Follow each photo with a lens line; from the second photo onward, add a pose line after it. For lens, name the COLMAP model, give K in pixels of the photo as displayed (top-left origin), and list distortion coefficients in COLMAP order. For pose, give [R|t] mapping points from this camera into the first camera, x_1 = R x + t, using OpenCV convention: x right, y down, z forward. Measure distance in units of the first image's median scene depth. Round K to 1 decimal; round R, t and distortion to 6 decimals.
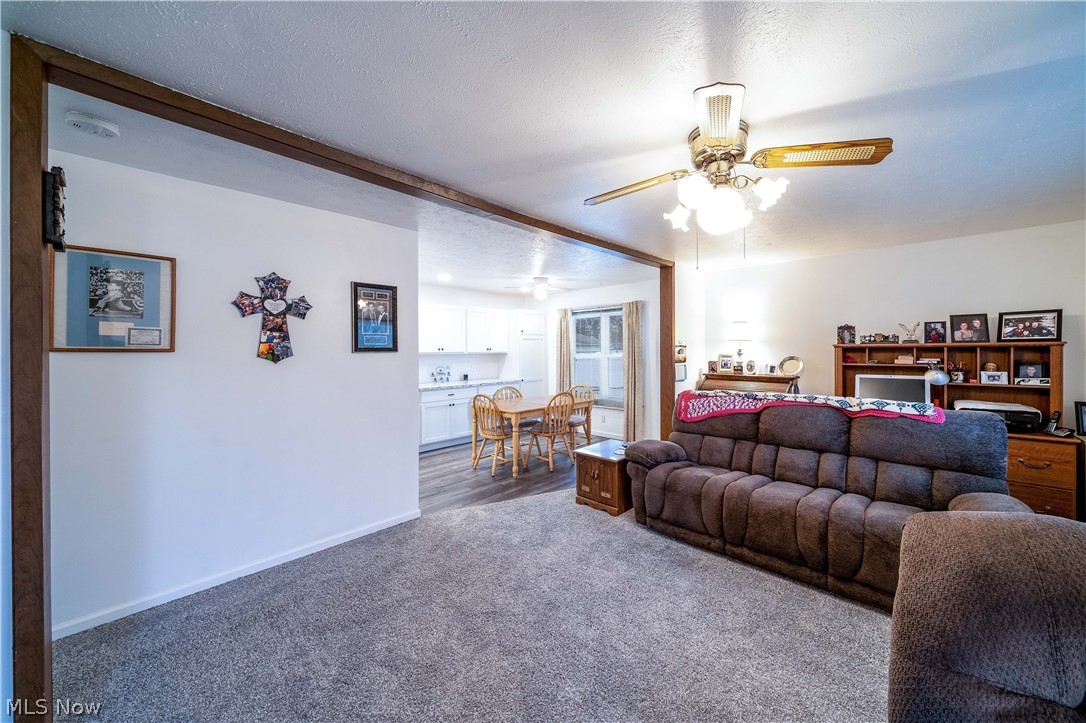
lens RADIAL K [[377.0, 0, 571.3], [0, 377.0, 351.2], [0, 0, 1]] dist [-0.008885, 0.000724]
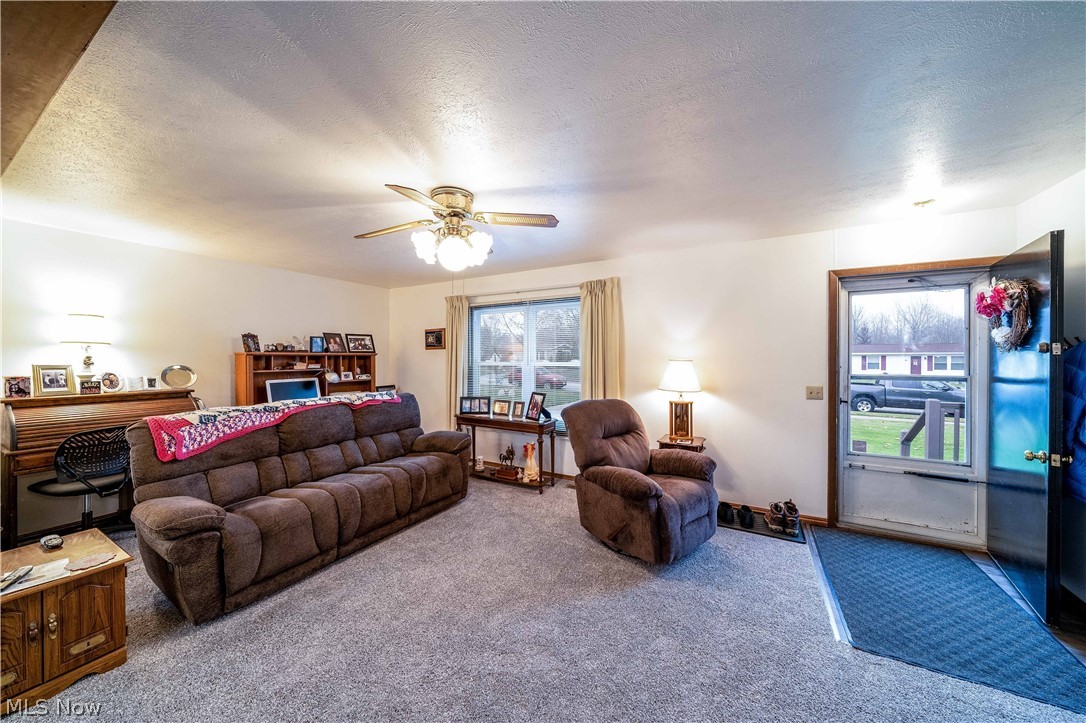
lens RADIAL K [[377.0, 0, 544.7], [0, 377.0, 360.9], [0, 0, 1]] dist [-0.008885, 0.000724]
pose [[-0.210008, -0.003276, 0.977694, -0.563421], [0.006088, 0.999971, 0.004658, 0.007045], [-0.977681, 0.006931, -0.209982, 0.550962]]
